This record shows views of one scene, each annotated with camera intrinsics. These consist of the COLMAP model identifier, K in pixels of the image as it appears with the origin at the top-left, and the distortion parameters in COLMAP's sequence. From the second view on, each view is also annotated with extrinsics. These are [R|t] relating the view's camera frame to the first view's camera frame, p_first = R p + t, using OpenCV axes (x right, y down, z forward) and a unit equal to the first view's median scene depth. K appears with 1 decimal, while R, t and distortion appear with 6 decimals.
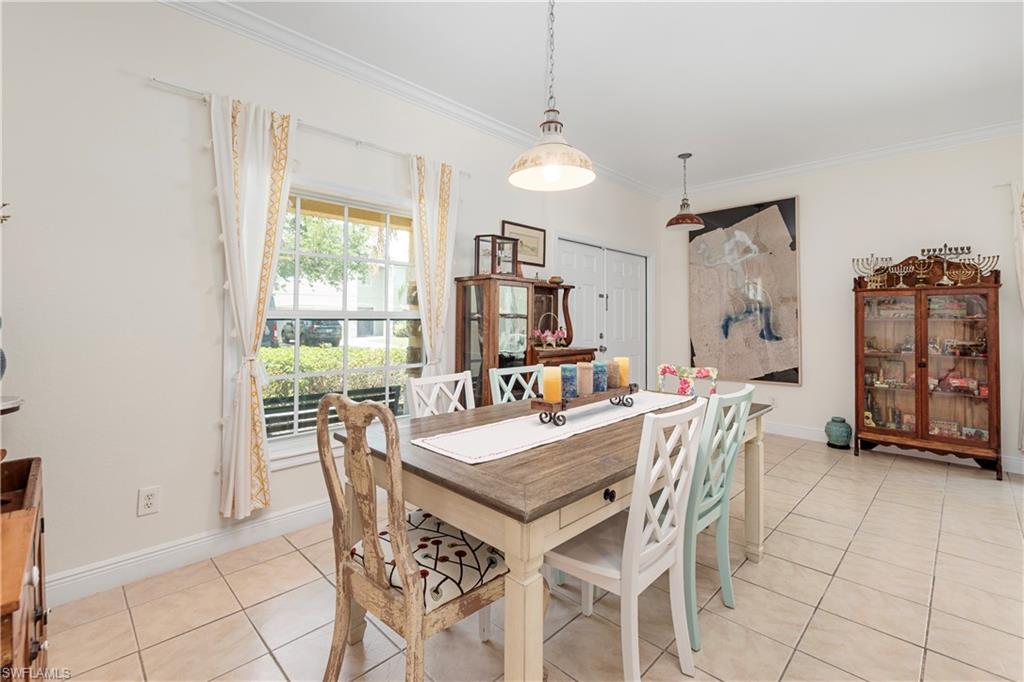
lens RADIAL K [[450.3, 0, 509.5], [0, 450.3, 317.0], [0, 0, 1]] dist [0.006550, -0.004342]
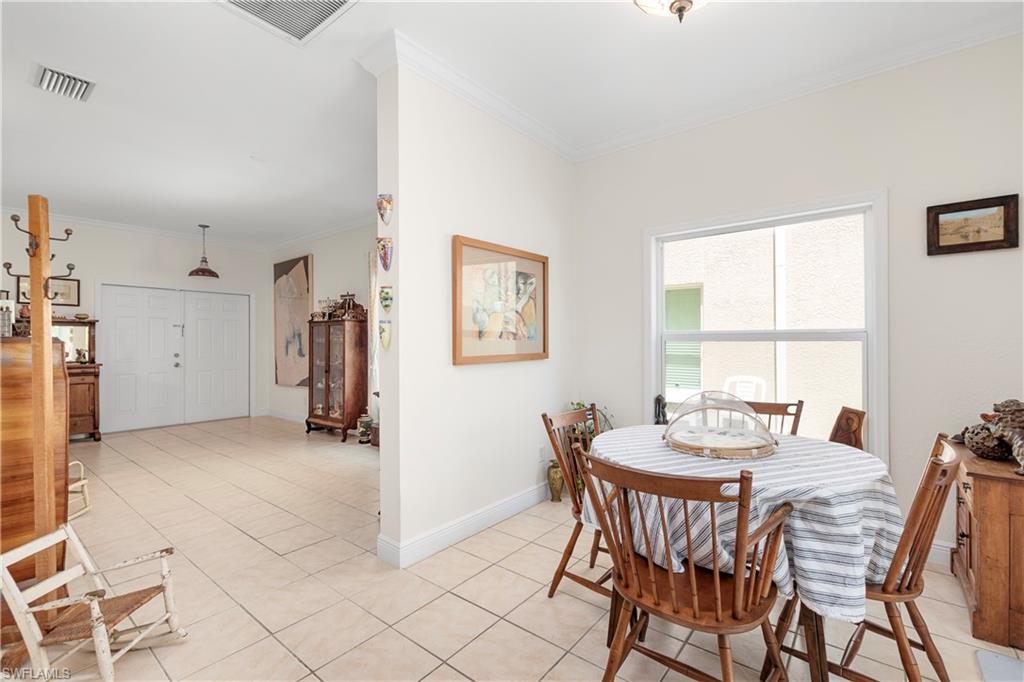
lens RADIAL K [[450.3, 0, 513.7], [0, 450.3, 339.6], [0, 0, 1]] dist [0.006550, -0.004342]
pose [[0.992957, -0.012039, 0.117866, 1.173648], [0.011881, 0.999927, 0.002040, 0.003501], [-0.117882, -0.000625, 0.993027, -0.503475]]
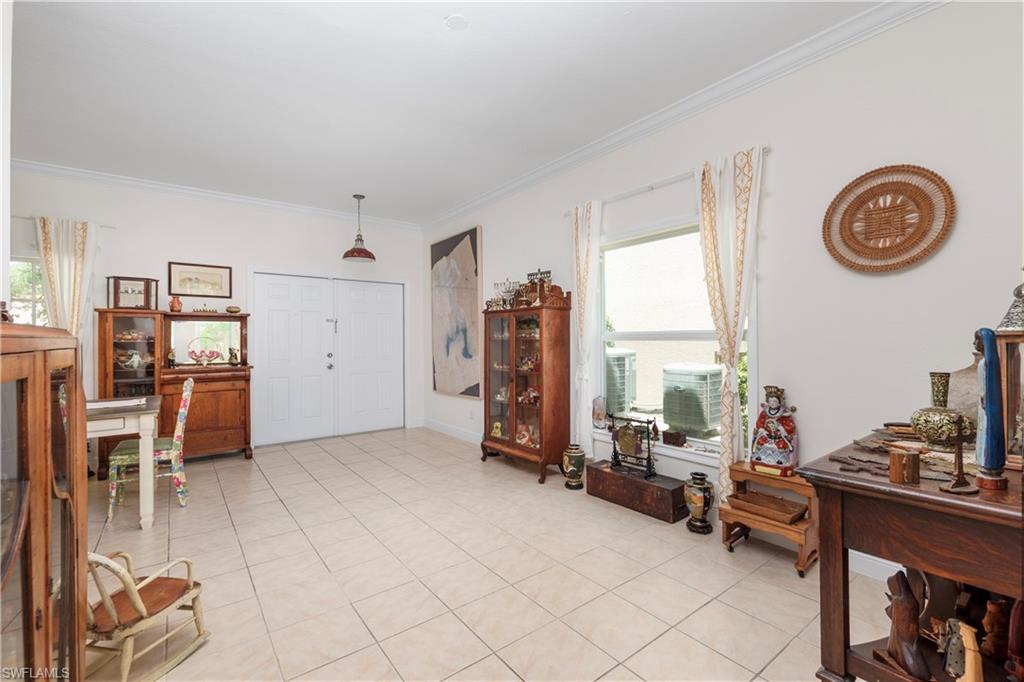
lens RADIAL K [[450.3, 0, 514.1], [0, 450.3, 336.2], [0, 0, 1]] dist [0.006550, -0.004342]
pose [[0.992021, -0.016915, -0.124937, 0.913513], [0.016632, 0.999856, -0.003306, 0.004220], [0.124975, 0.001201, 0.992159, -0.078836]]
